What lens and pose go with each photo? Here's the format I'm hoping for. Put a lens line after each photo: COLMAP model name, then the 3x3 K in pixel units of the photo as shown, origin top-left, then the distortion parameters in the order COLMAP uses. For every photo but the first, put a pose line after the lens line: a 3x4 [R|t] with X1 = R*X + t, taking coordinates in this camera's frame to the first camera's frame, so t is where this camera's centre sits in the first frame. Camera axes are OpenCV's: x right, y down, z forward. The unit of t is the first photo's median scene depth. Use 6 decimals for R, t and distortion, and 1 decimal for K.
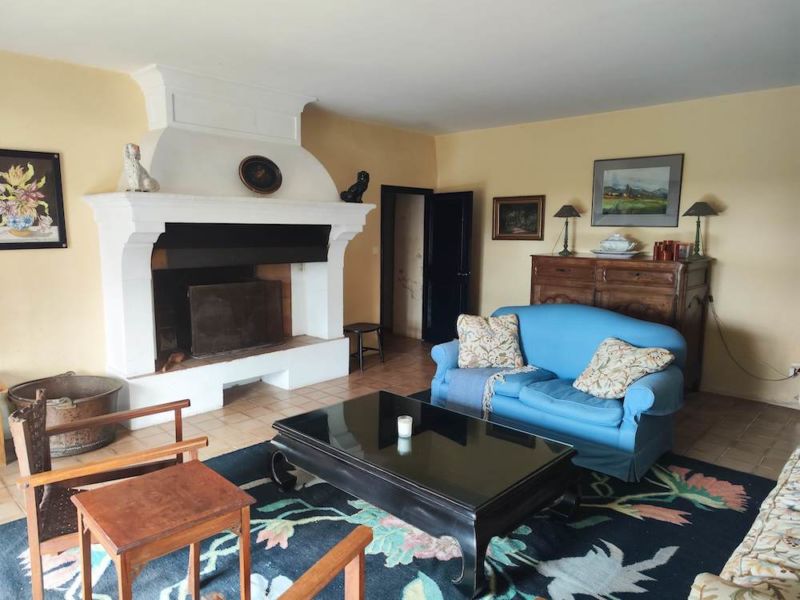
lens RADIAL K [[539.8, 0, 399.1], [0, 539.8, 299.3], [0, 0, 1]] dist [0.027459, 0.000226]
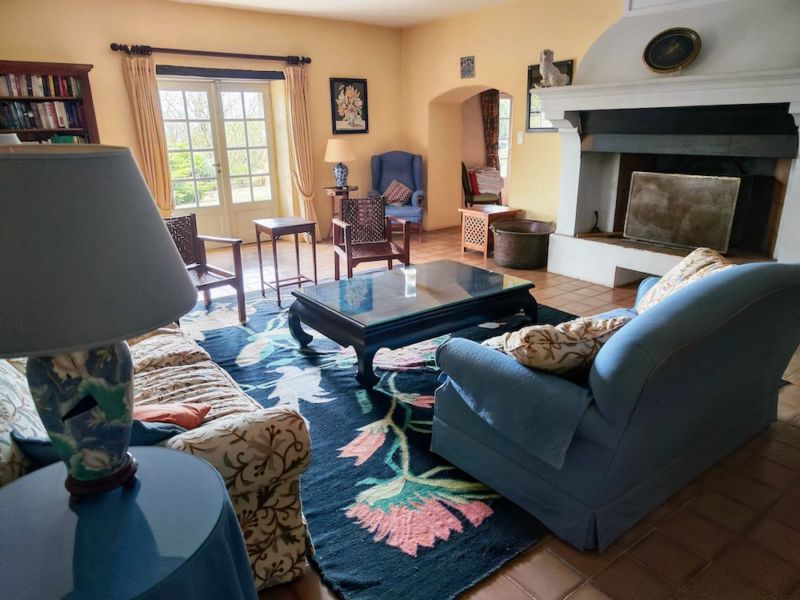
lens RADIAL K [[539.8, 0, 399.1], [0, 539.8, 299.6], [0, 0, 1]] dist [0.027459, 0.000226]
pose [[-0.181219, 0.288870, -0.940060, 1.161665], [-0.110236, 0.943896, 0.311300, -0.103428], [0.977245, 0.160042, -0.139208, 1.081484]]
